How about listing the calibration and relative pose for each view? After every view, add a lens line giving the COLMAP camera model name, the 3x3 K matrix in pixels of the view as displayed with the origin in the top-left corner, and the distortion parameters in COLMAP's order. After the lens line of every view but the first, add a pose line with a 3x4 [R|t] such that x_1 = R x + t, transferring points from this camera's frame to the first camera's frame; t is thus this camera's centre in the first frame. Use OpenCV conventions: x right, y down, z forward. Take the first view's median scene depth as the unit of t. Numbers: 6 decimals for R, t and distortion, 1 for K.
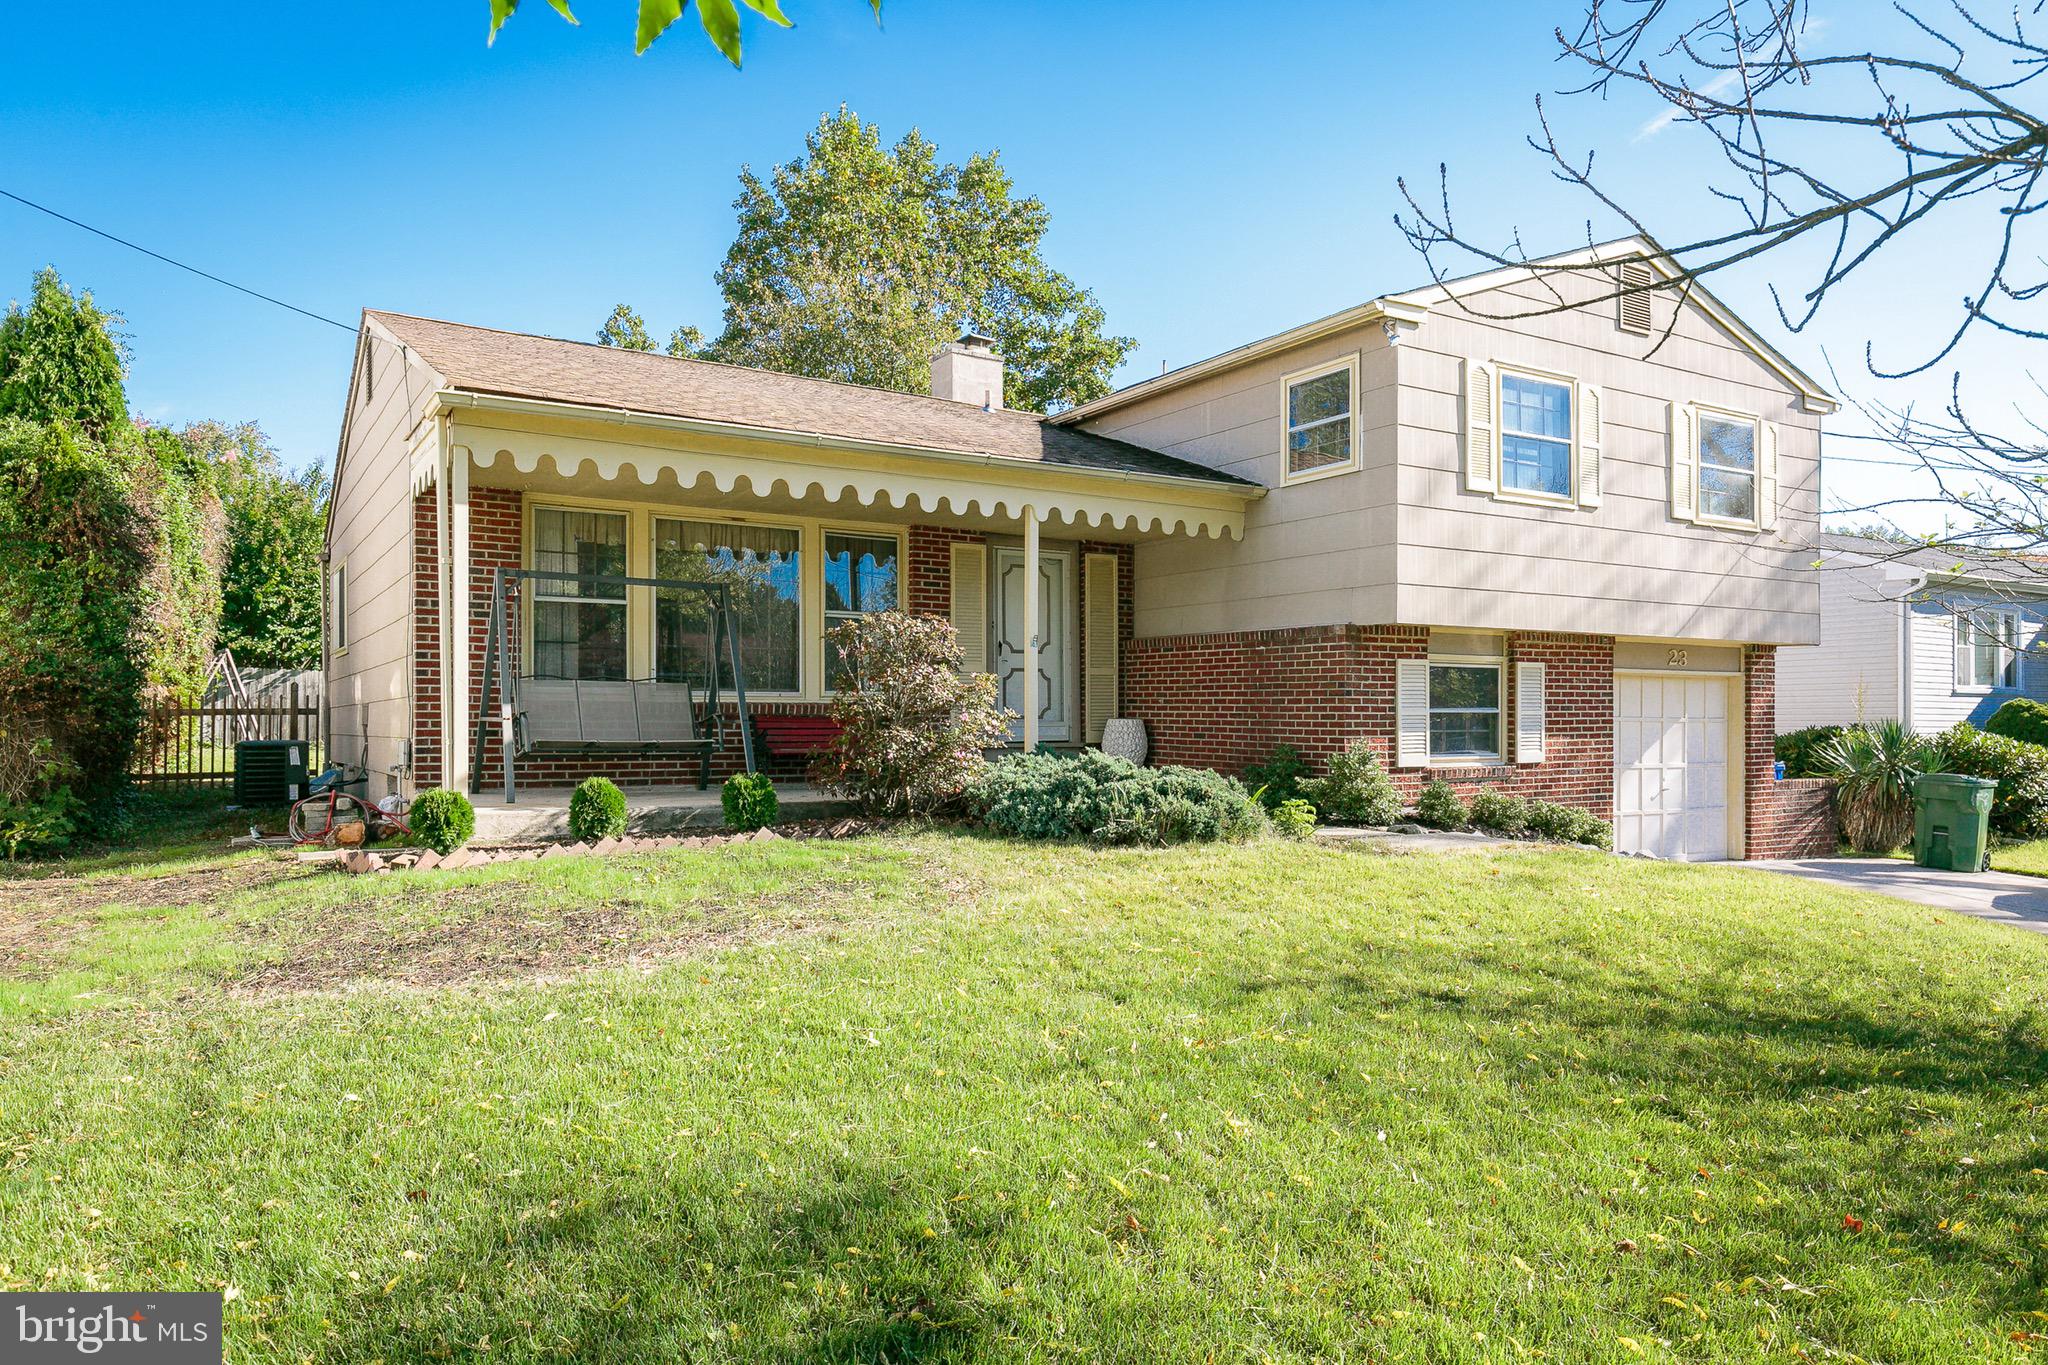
lens RADIAL K [[1395.9, 0, 1024.0], [0, 1395.9, 682.5], [0, 0, 1]] dist [-0.034642, 0.000074]
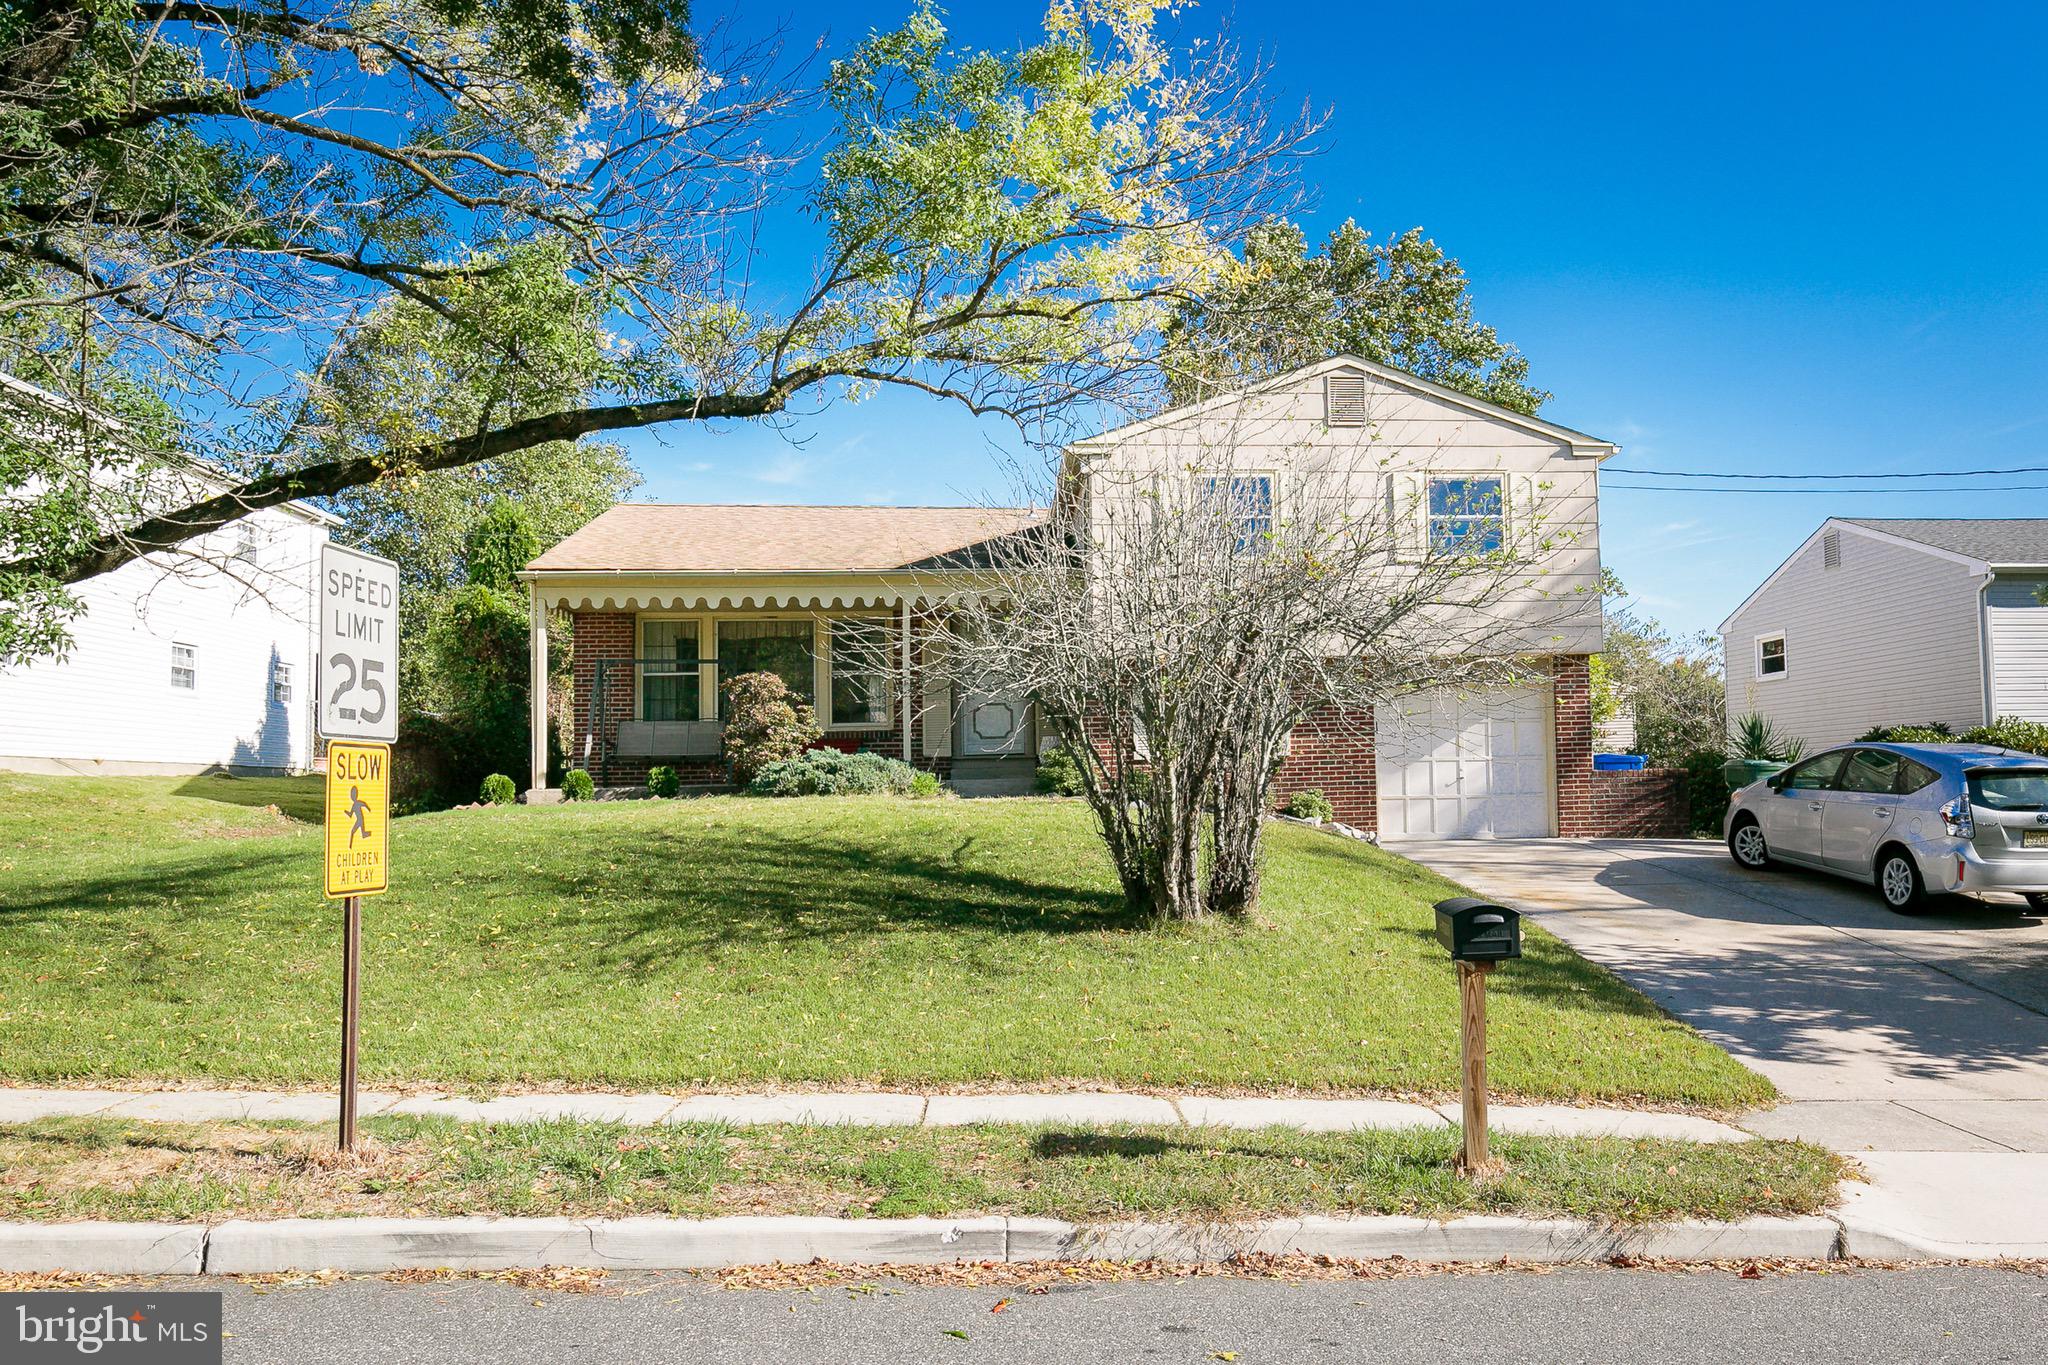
lens RADIAL K [[1395.9, 0, 1024.0], [0, 1395.9, 682.5], [0, 0, 1]] dist [-0.034642, 0.000074]
pose [[0.900648, -0.051266, -0.431514, 0.687992], [0.035065, 0.998352, -0.045424, 0.036957], [0.433132, 0.025780, 0.900962, -0.299467]]
